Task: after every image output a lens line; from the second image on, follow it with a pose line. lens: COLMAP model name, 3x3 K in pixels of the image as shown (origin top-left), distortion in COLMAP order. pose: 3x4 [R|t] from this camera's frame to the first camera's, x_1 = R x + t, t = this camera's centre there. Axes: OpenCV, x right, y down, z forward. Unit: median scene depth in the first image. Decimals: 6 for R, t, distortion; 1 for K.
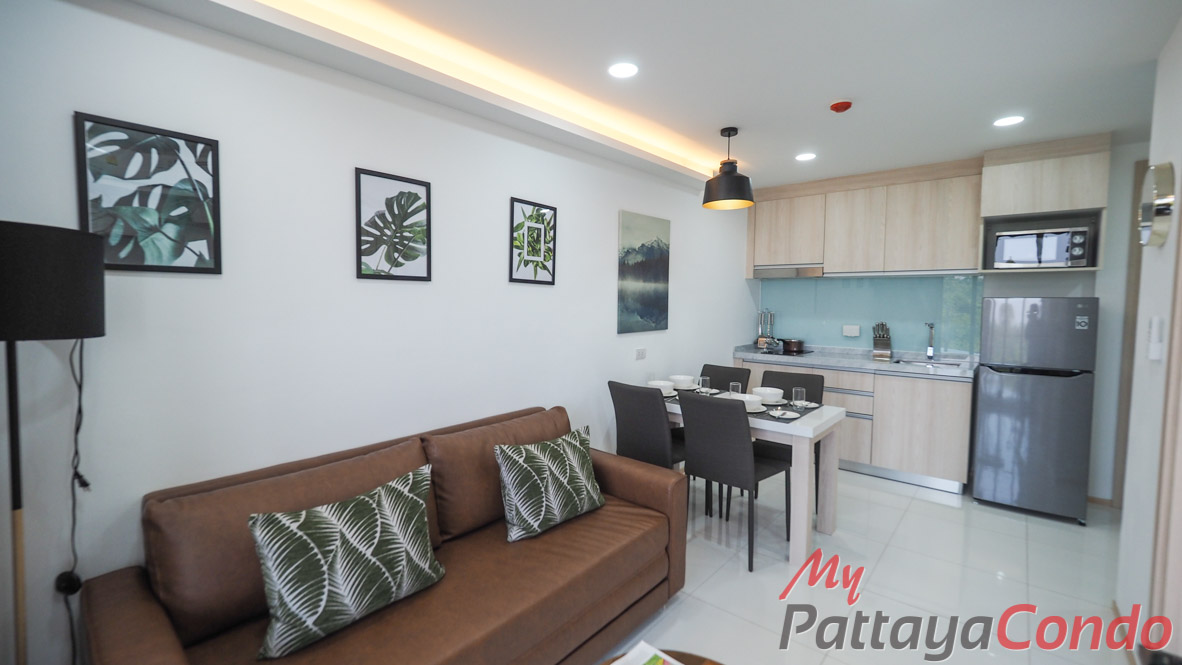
lens RADIAL K [[493.0, 0, 581.1], [0, 493.0, 329.6], [0, 0, 1]] dist [-0.000645, -0.007771]
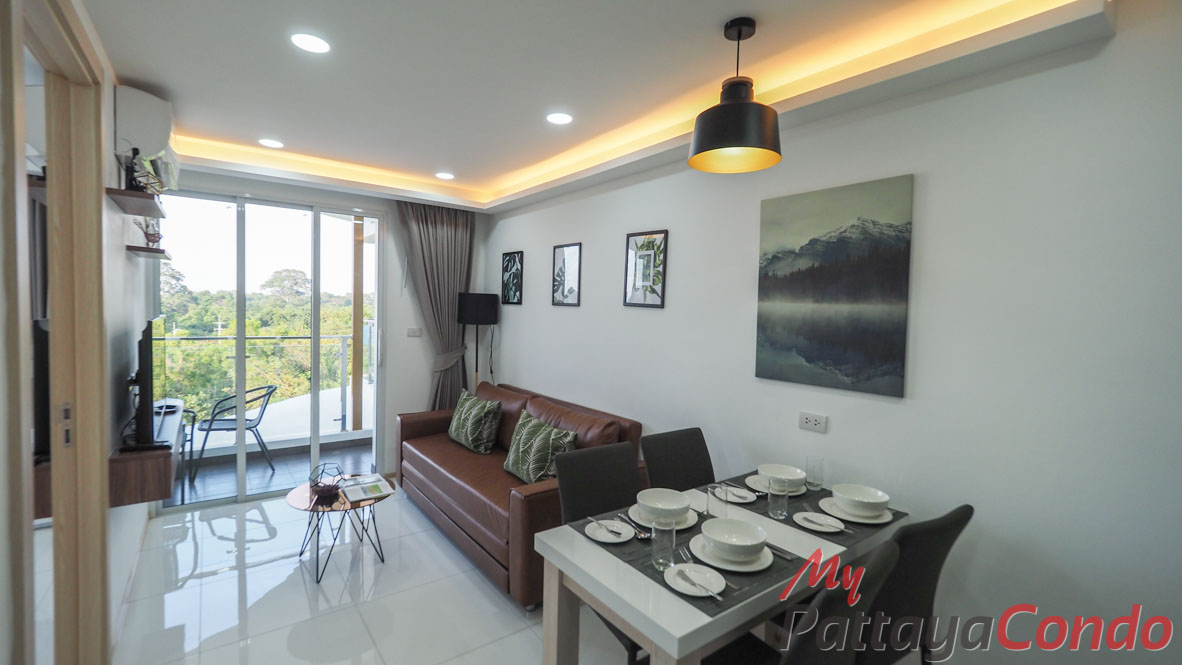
lens RADIAL K [[493.0, 0, 581.1], [0, 493.0, 329.6], [0, 0, 1]] dist [-0.000645, -0.007771]
pose [[-0.200085, 0.033934, -0.979191, 1.188028], [-0.091441, 0.994391, 0.053146, -0.106919], [0.975502, 0.100172, -0.195859, 1.304317]]
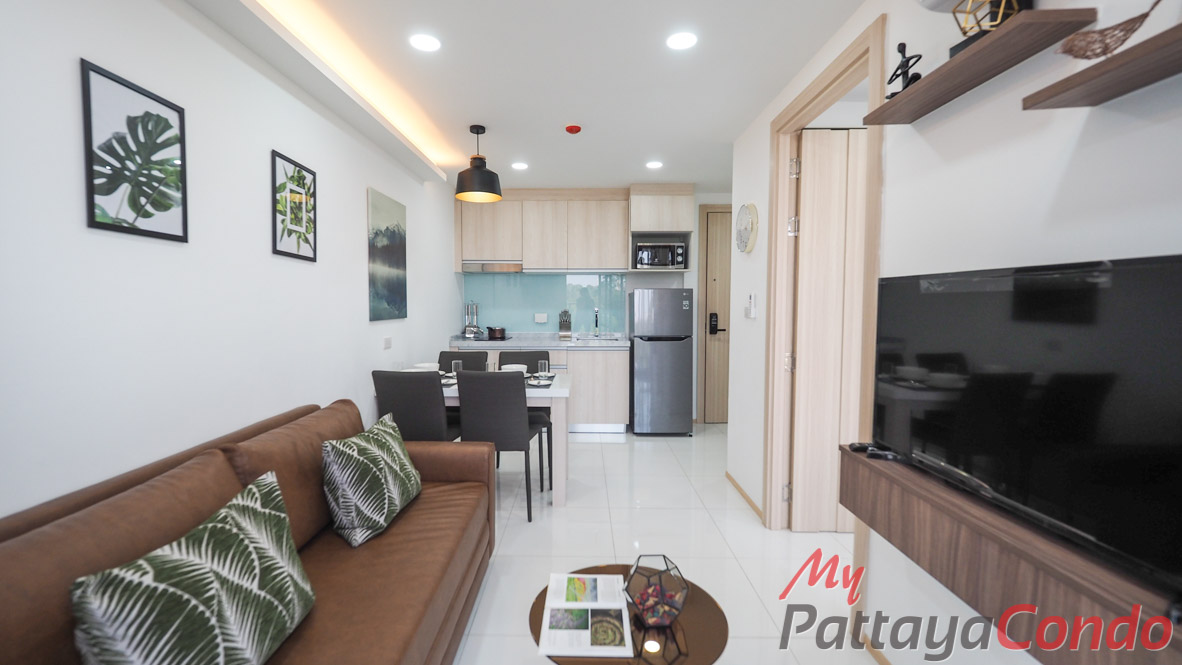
lens RADIAL K [[493.0, 0, 581.1], [0, 493.0, 329.6], [0, 0, 1]] dist [-0.000645, -0.007771]
pose [[0.751820, -0.038994, 0.658215, -0.347547], [0.043896, 0.998995, 0.009045, 0.049618], [-0.657906, 0.022093, 0.752776, 0.066148]]
